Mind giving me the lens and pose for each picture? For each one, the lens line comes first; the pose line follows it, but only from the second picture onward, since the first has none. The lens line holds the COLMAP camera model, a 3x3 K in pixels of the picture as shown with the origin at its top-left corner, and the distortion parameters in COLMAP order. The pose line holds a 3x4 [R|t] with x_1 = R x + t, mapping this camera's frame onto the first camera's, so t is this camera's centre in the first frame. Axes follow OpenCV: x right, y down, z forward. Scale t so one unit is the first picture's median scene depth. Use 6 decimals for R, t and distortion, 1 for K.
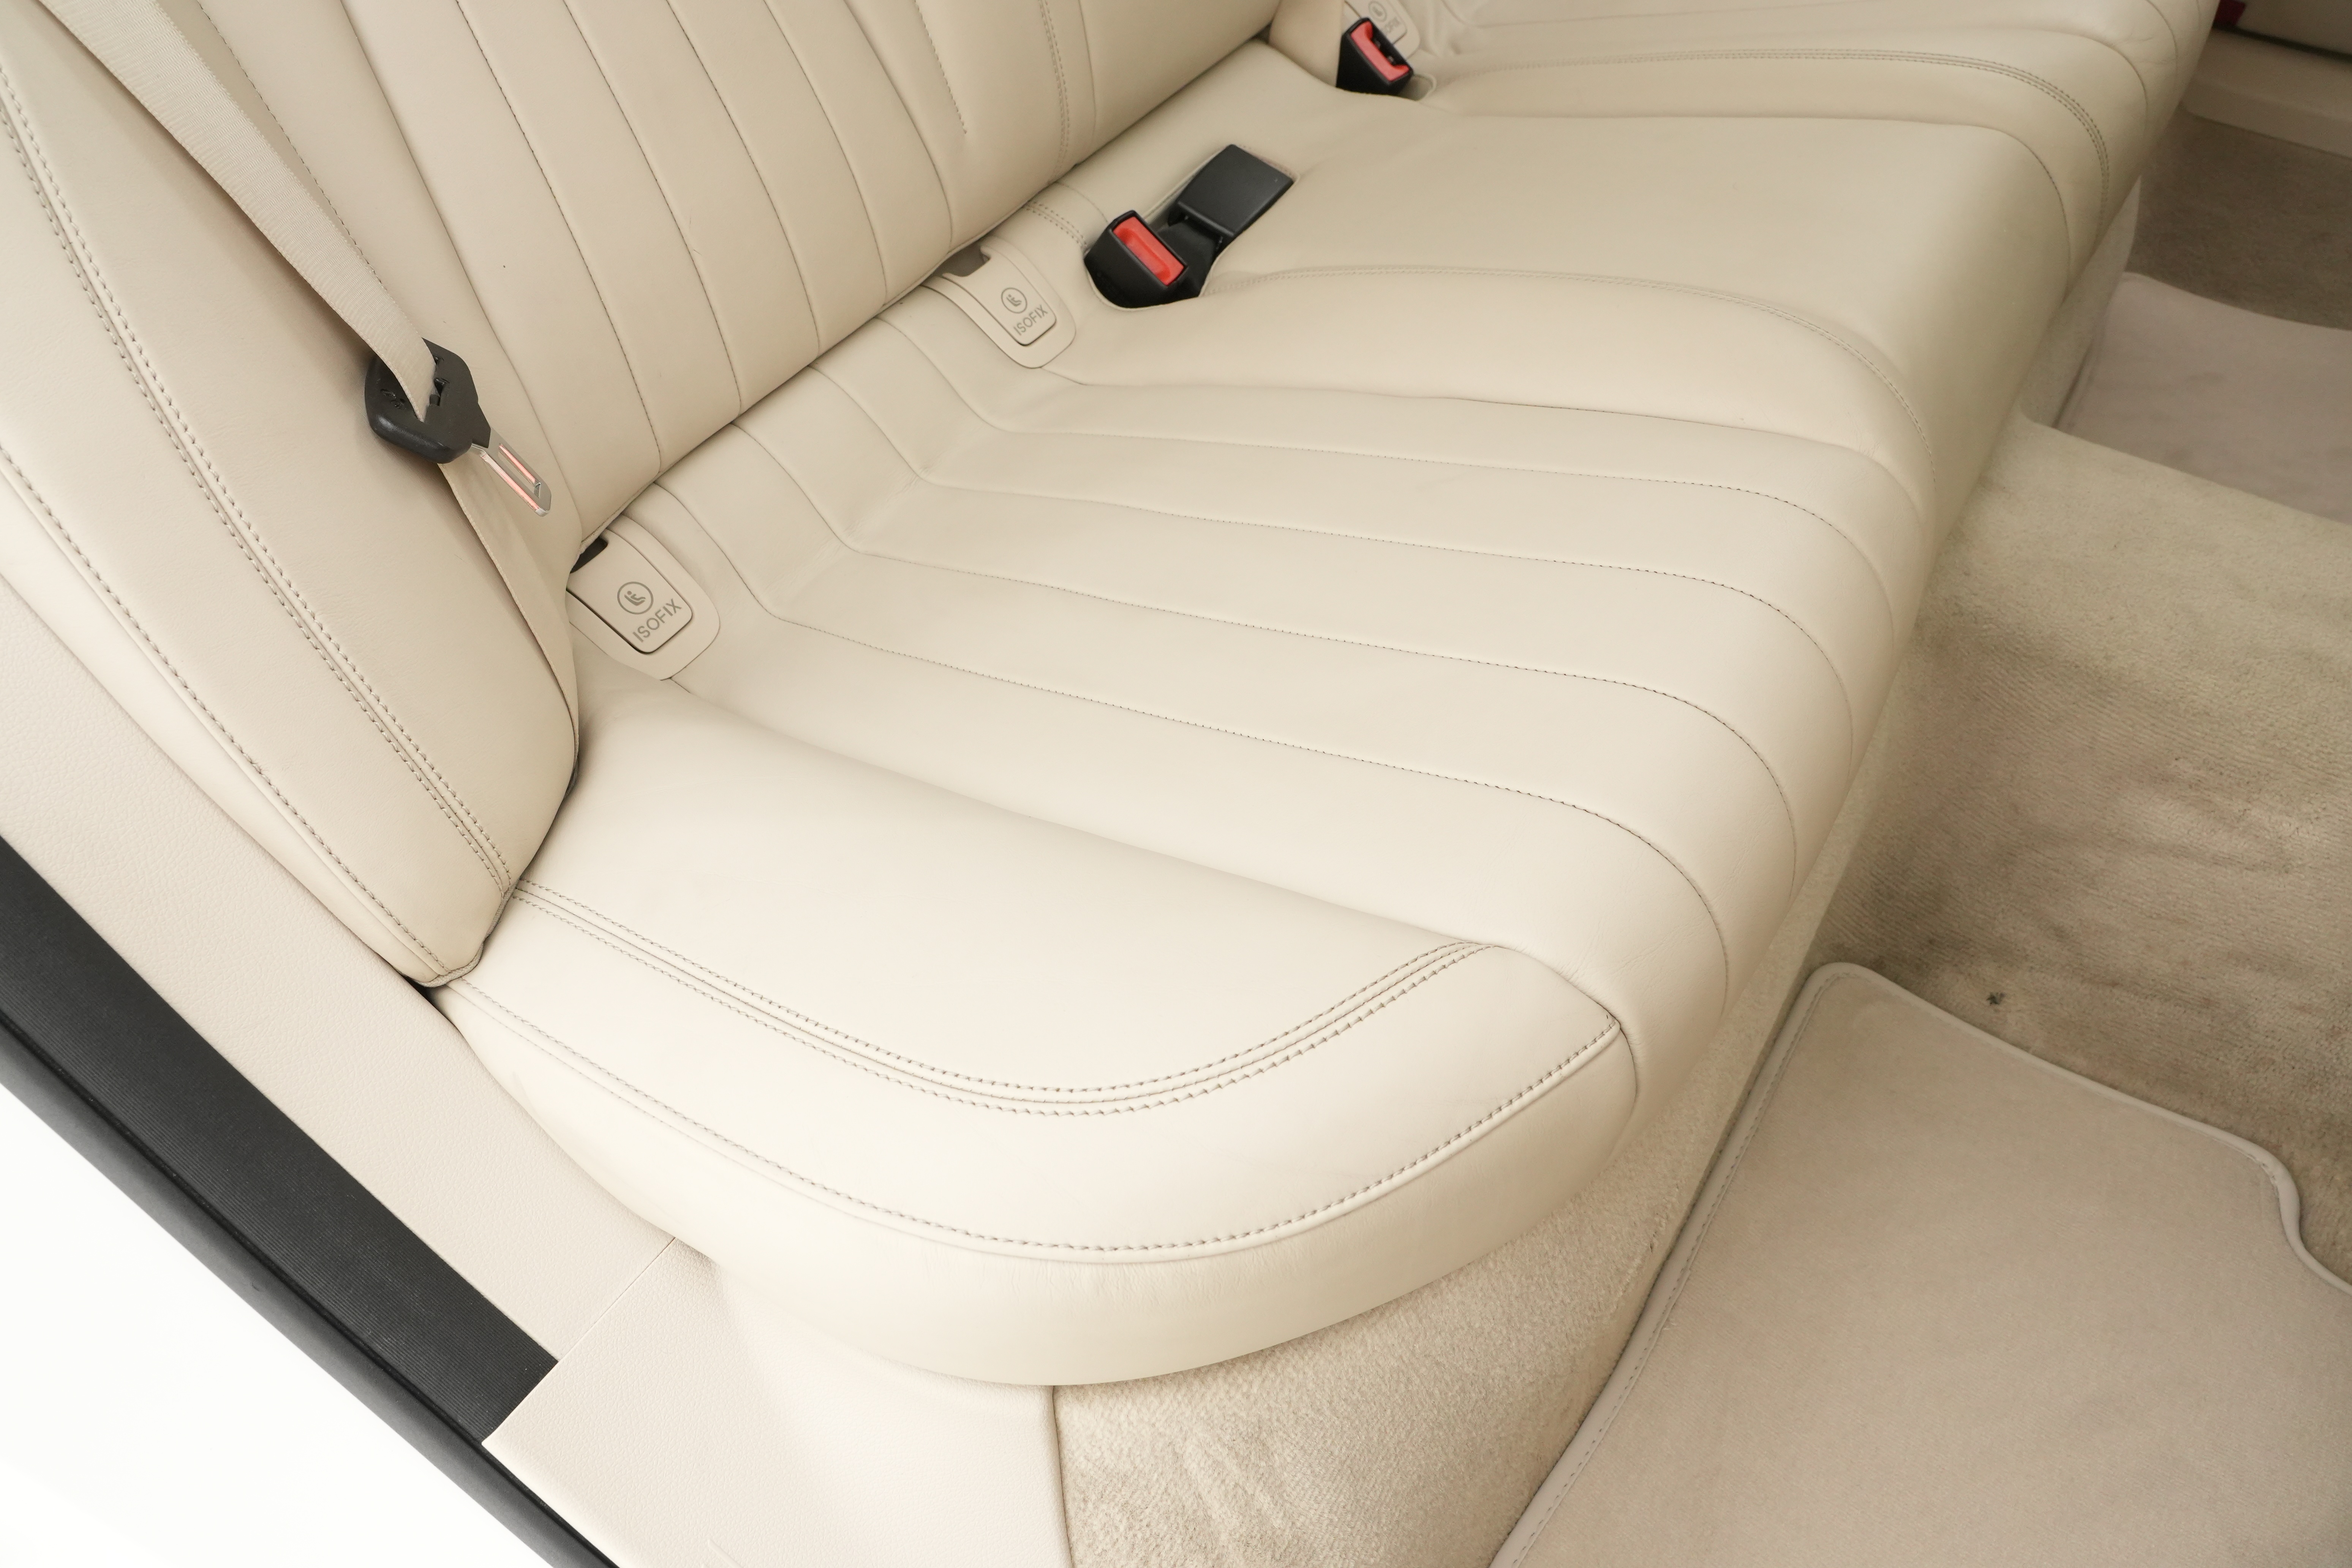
lens RADIAL K [[1565.0, 0, 1171.2], [0, 1565.0, 780.1], [0, 0, 1]] dist [-0.005071, 0.005141]
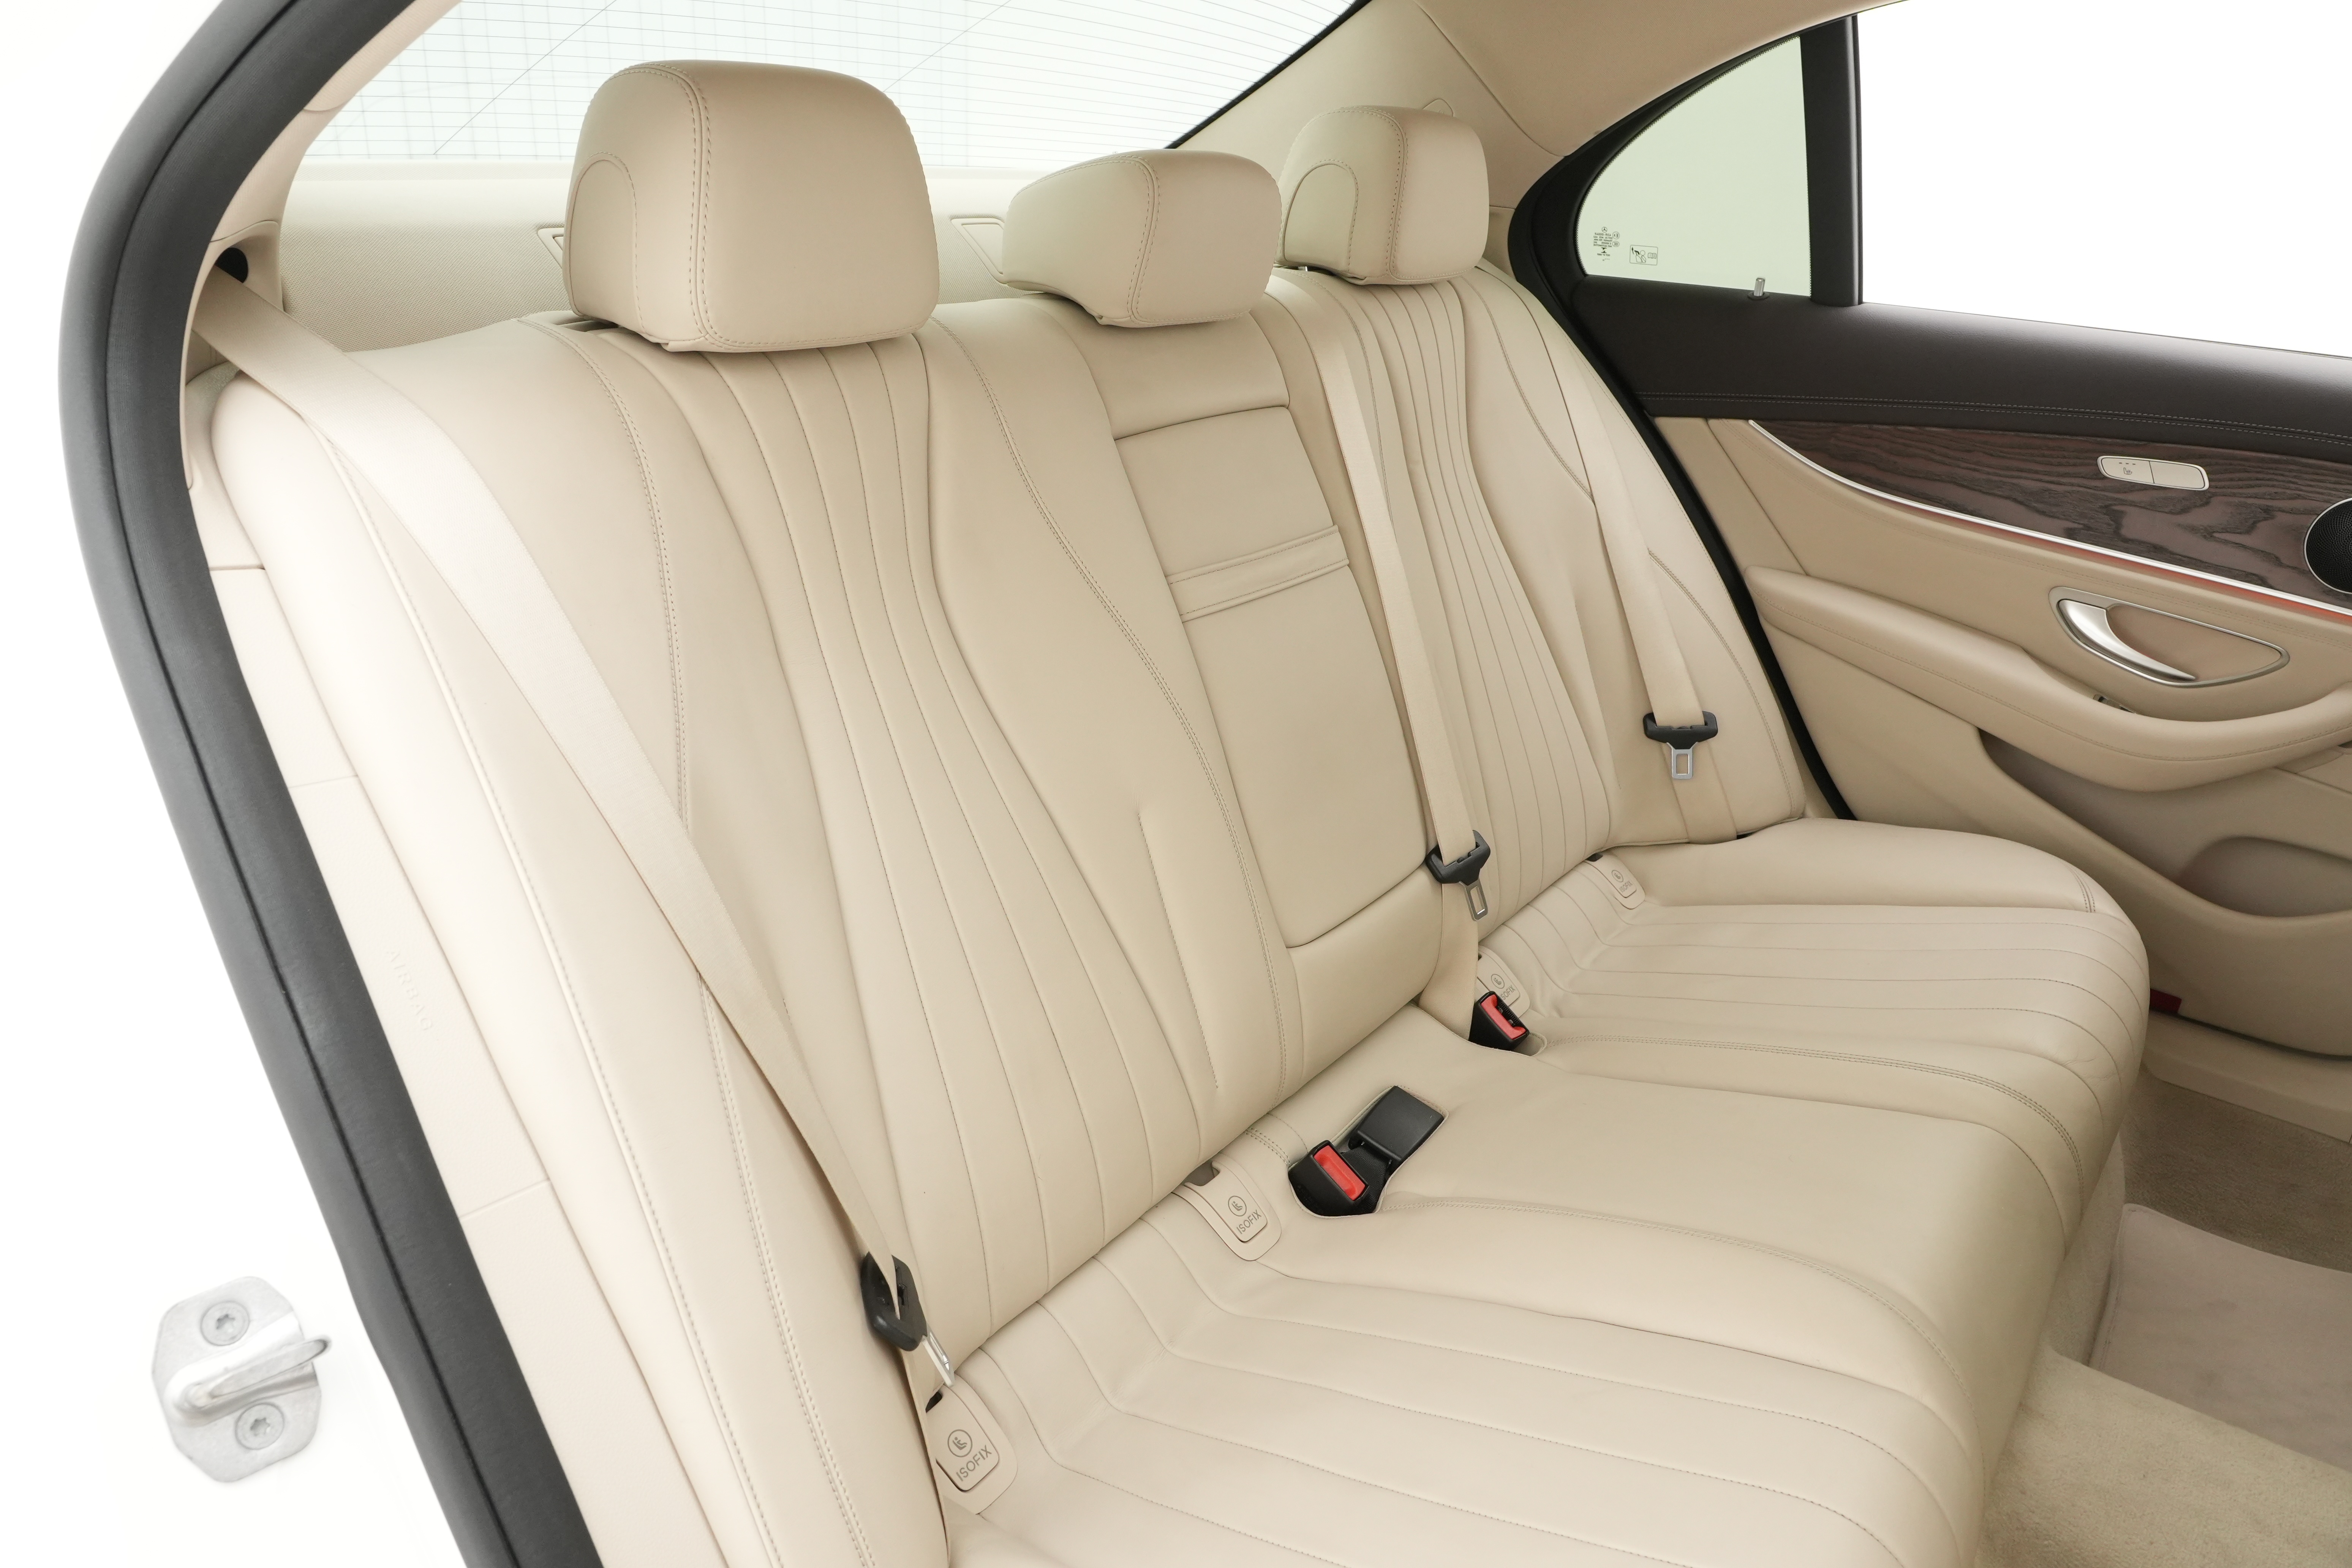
lens RADIAL K [[1565.0, 0, 1185.1], [0, 1565.0, 781.2], [0, 0, 1]] dist [-0.005071, 0.005141]
pose [[0.997599, 0.055363, -0.041607, -0.107366], [-0.068465, 0.878880, -0.472105, -0.000681], [0.010431, 0.473820, 0.880560, -0.305446]]
